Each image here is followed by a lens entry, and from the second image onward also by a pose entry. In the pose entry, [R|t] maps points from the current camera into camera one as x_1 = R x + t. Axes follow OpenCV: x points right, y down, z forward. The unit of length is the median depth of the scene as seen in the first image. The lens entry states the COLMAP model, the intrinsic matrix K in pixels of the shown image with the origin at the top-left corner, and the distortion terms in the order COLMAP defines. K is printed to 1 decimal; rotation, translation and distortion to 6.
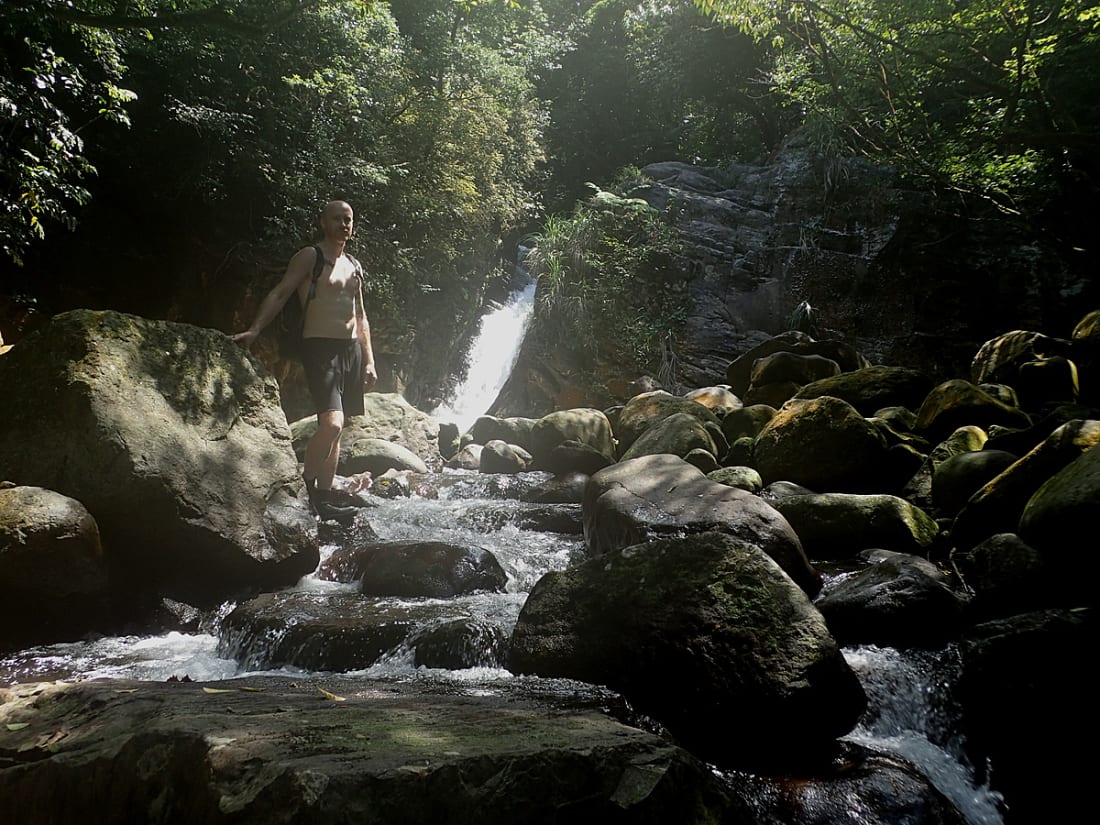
lens RADIAL K [[1025.6, 0, 583.4], [0, 1025.6, 415.2], [0, 0, 1]] dist [-0.067714, 0.017731]
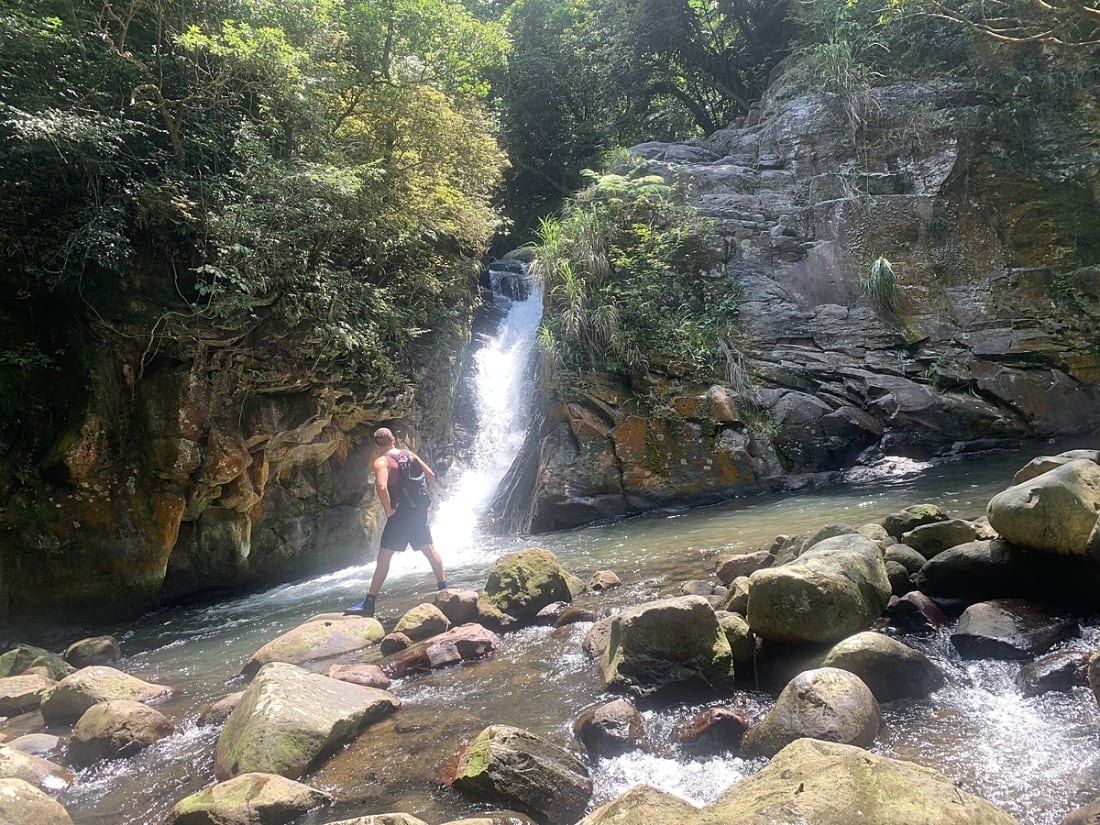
lens RADIAL K [[828.6, 0, 551.0], [0, 828.6, 401.2], [0, 0, 1]] dist [0.008016, -0.051028]
pose [[0.978640, -0.197218, 0.058040, -0.099720], [0.197950, 0.980186, -0.007091, -0.044286], [-0.055492, 0.018428, 0.998289, 0.338545]]
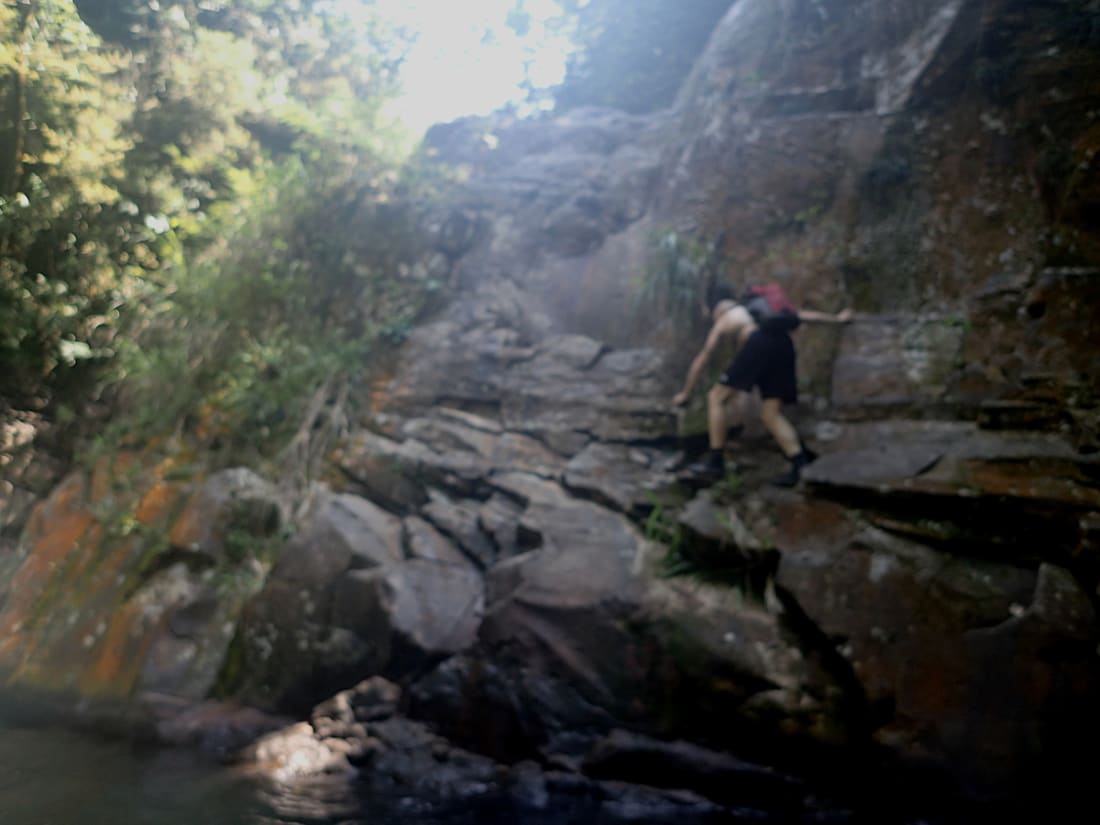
lens RADIAL K [[828.6, 0, 551.0], [0, 828.6, 401.2], [0, 0, 1]] dist [0.008016, -0.051028]
pose [[0.932637, -0.087687, -0.349999, 0.263314], [0.019816, 0.981004, -0.192973, -0.001212], [0.360271, 0.173038, 0.916658, 0.711590]]
